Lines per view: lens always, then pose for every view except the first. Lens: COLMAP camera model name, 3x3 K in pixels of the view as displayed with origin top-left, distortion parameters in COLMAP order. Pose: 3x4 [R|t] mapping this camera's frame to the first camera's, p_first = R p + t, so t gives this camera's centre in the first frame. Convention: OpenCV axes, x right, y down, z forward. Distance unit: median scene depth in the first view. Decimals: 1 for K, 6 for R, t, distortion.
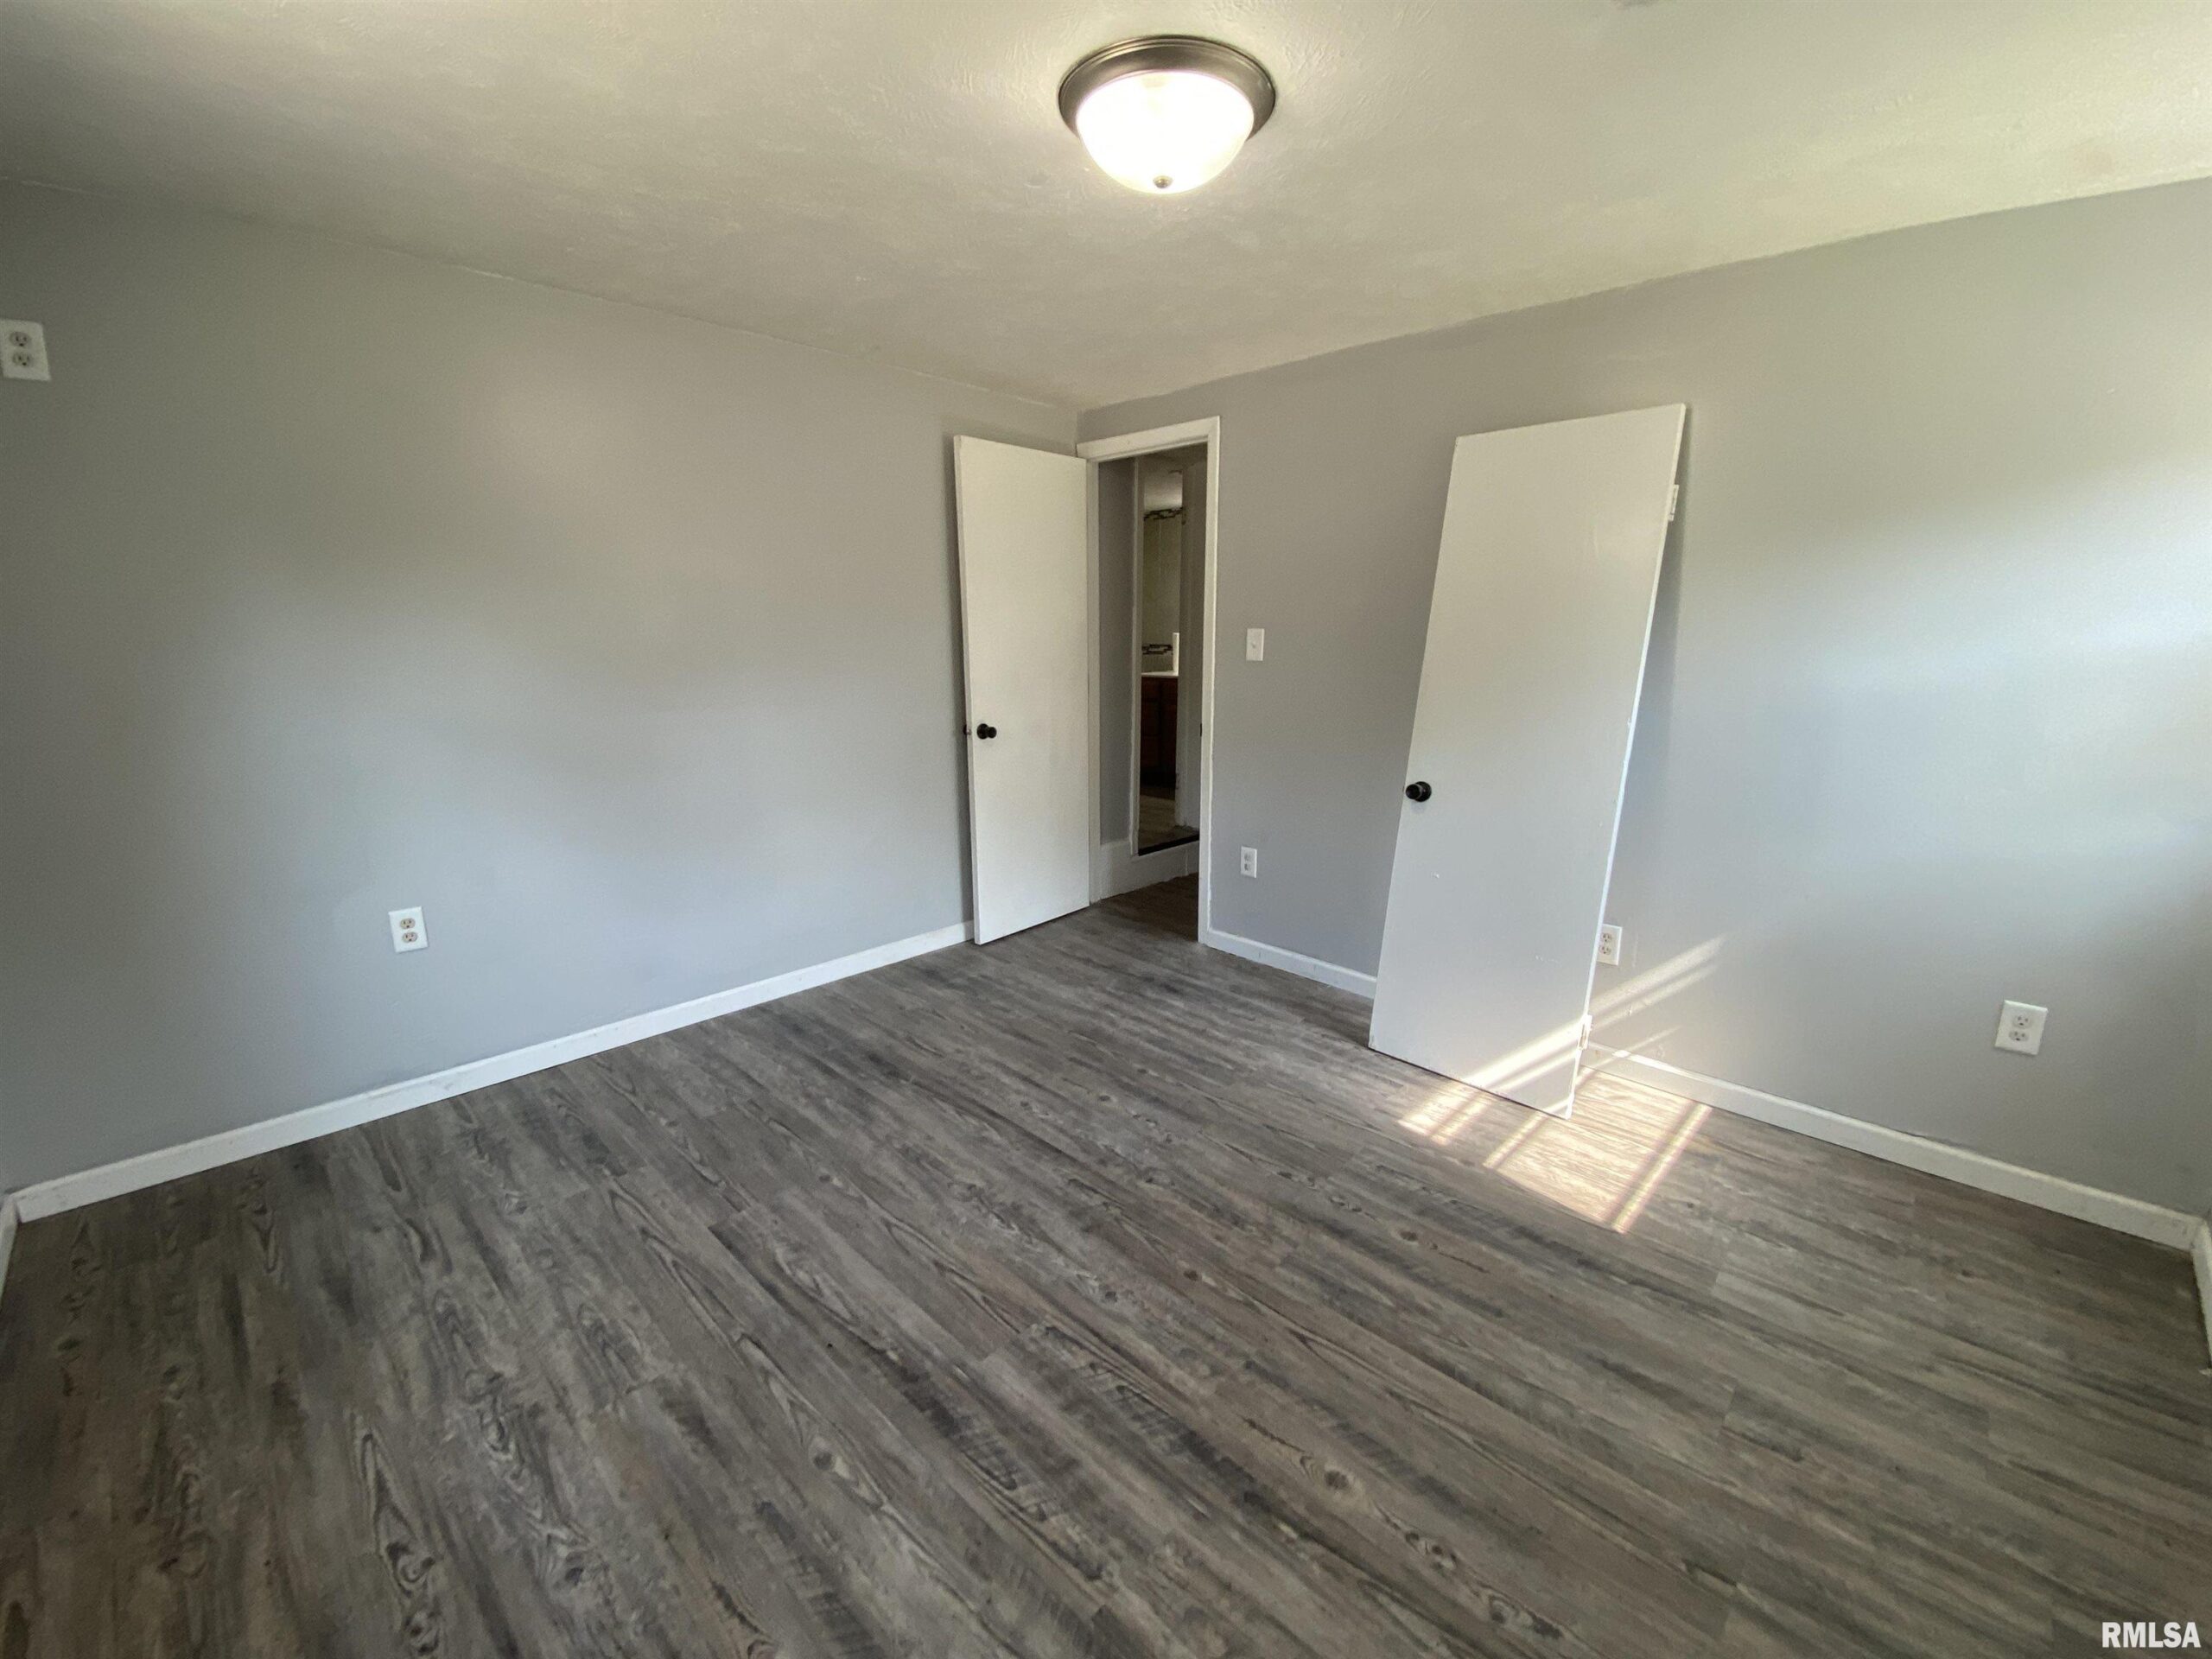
lens RADIAL K [[919.7, 0, 1093.4], [0, 919.7, 824.7], [0, 0, 1]] dist [0.042603, -0.031432]
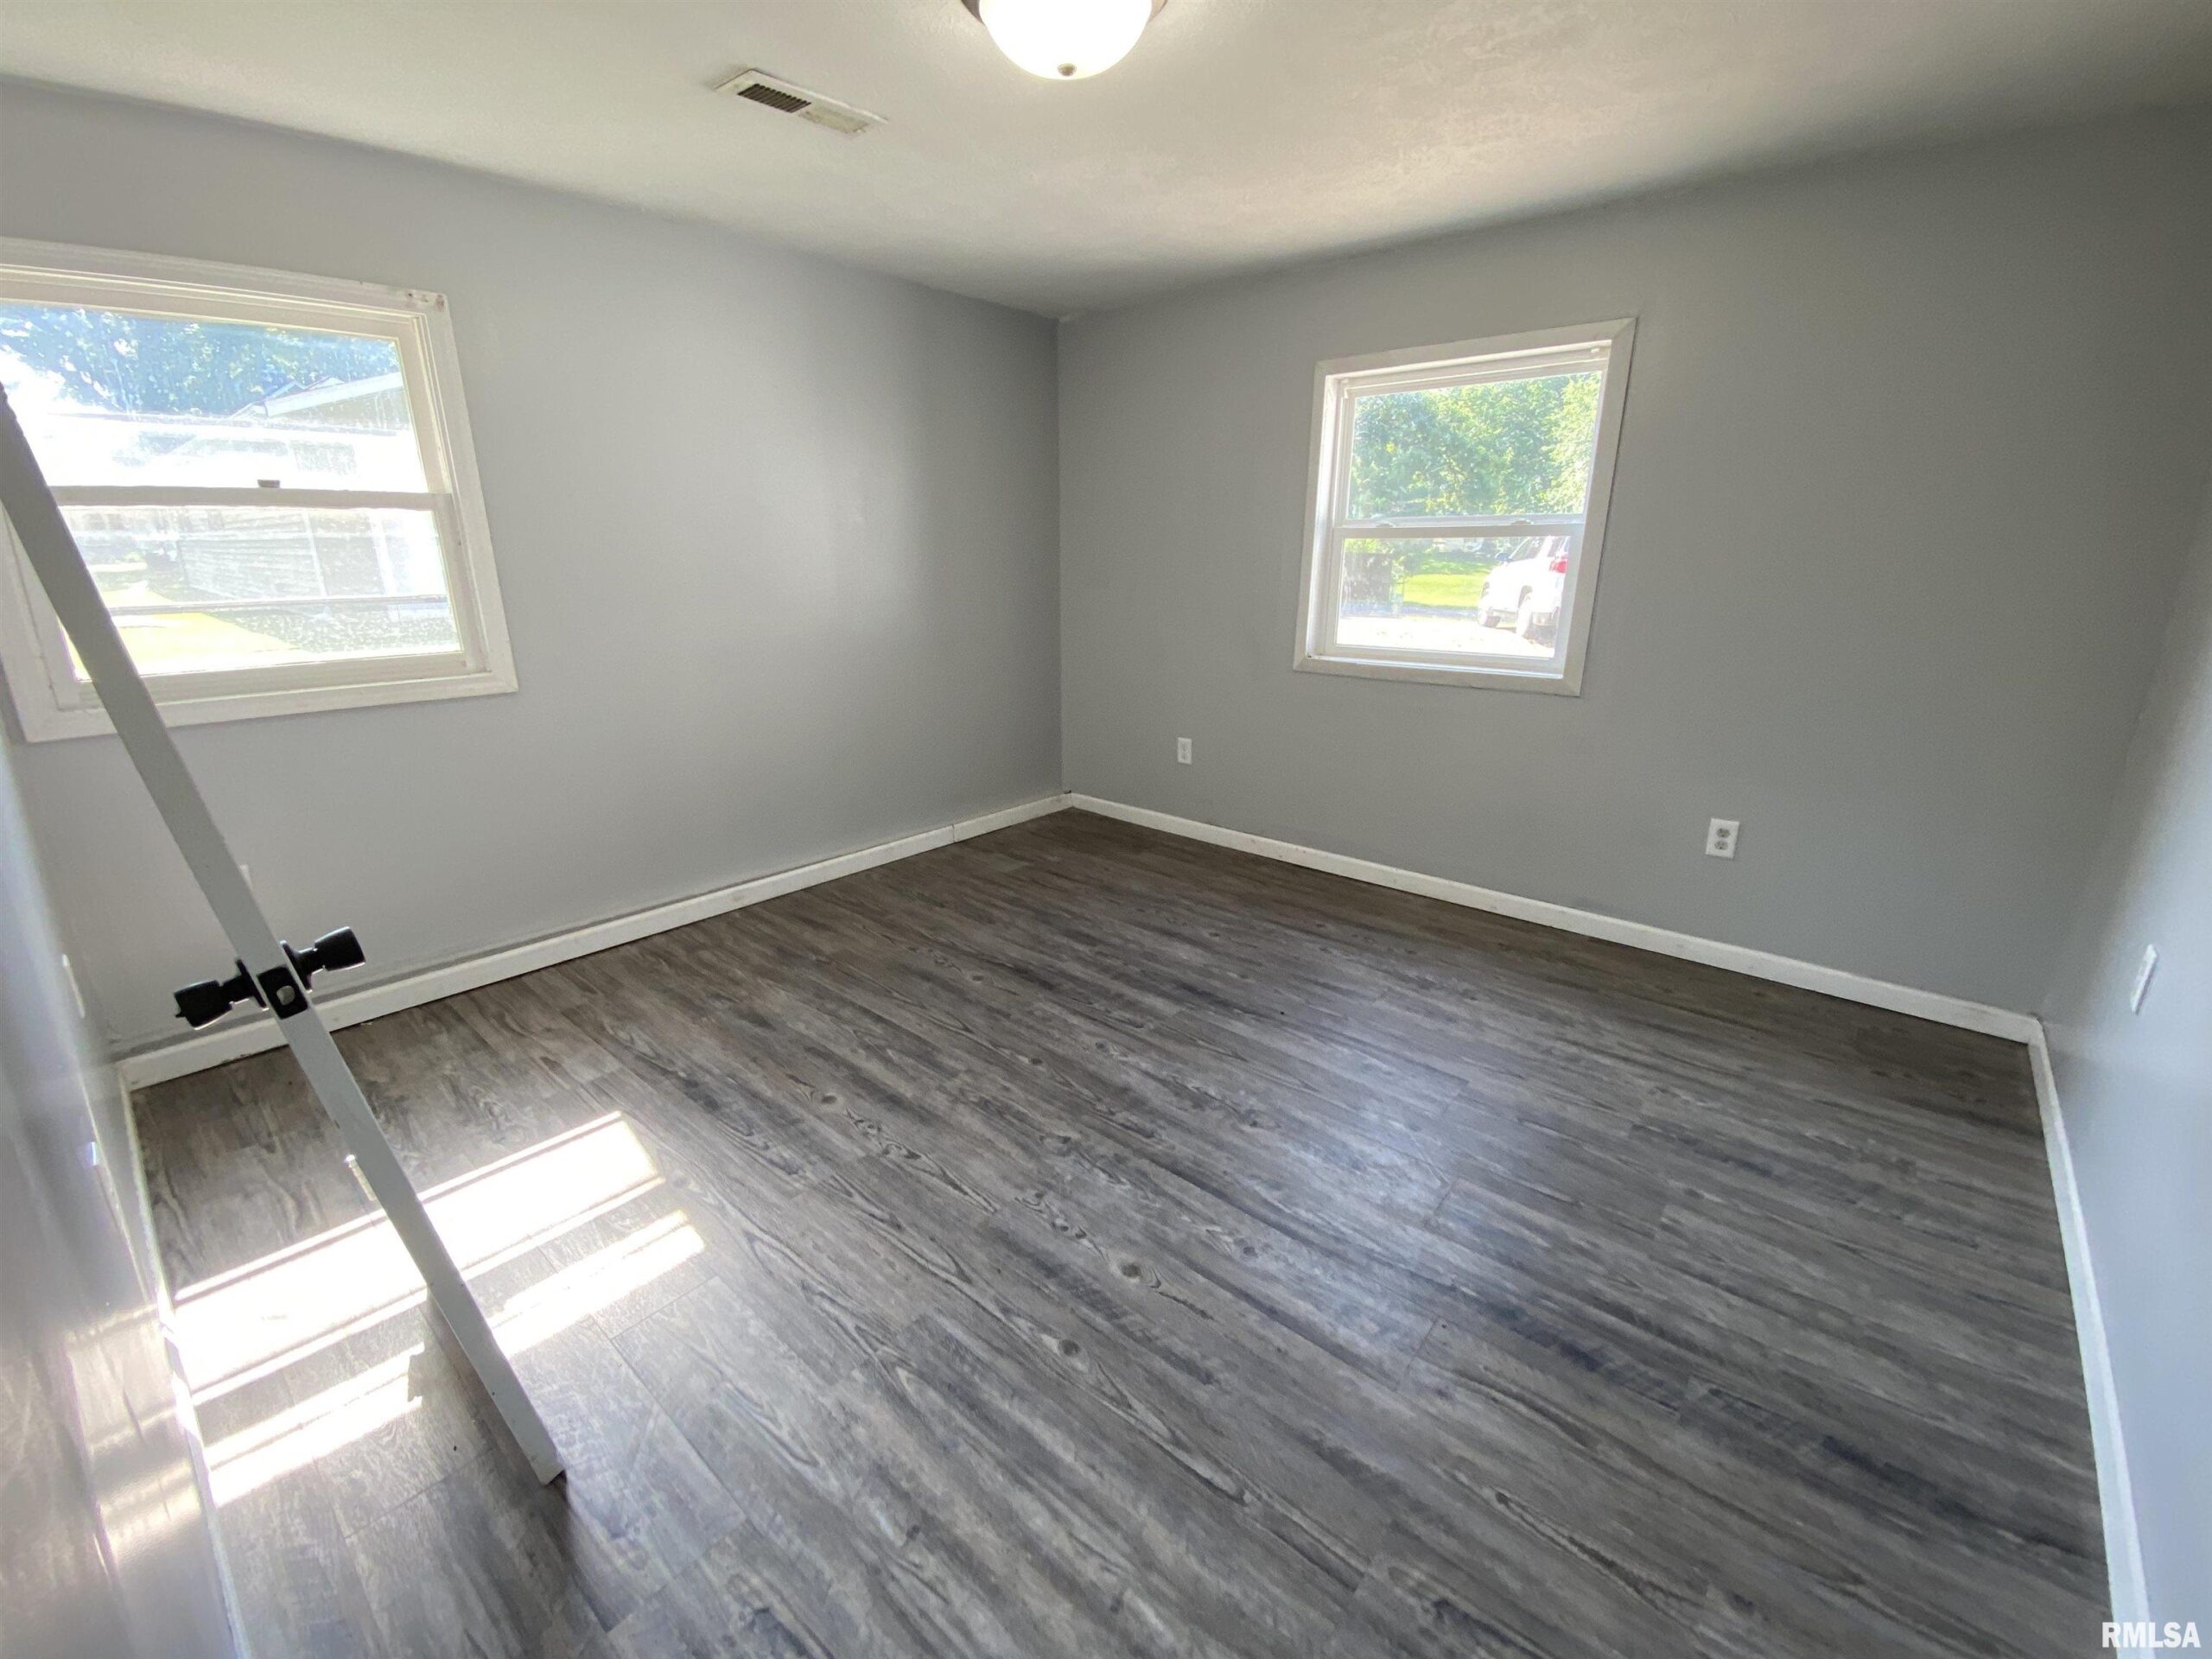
lens RADIAL K [[919.7, 0, 1093.4], [0, 919.7, 824.7], [0, 0, 1]] dist [0.042603, -0.031432]
pose [[-0.998181, 0.012970, -0.058882, 0.088989], [-0.017482, 0.872386, 0.488505, -0.356254], [0.057704, 0.488646, -0.870572, 1.743766]]
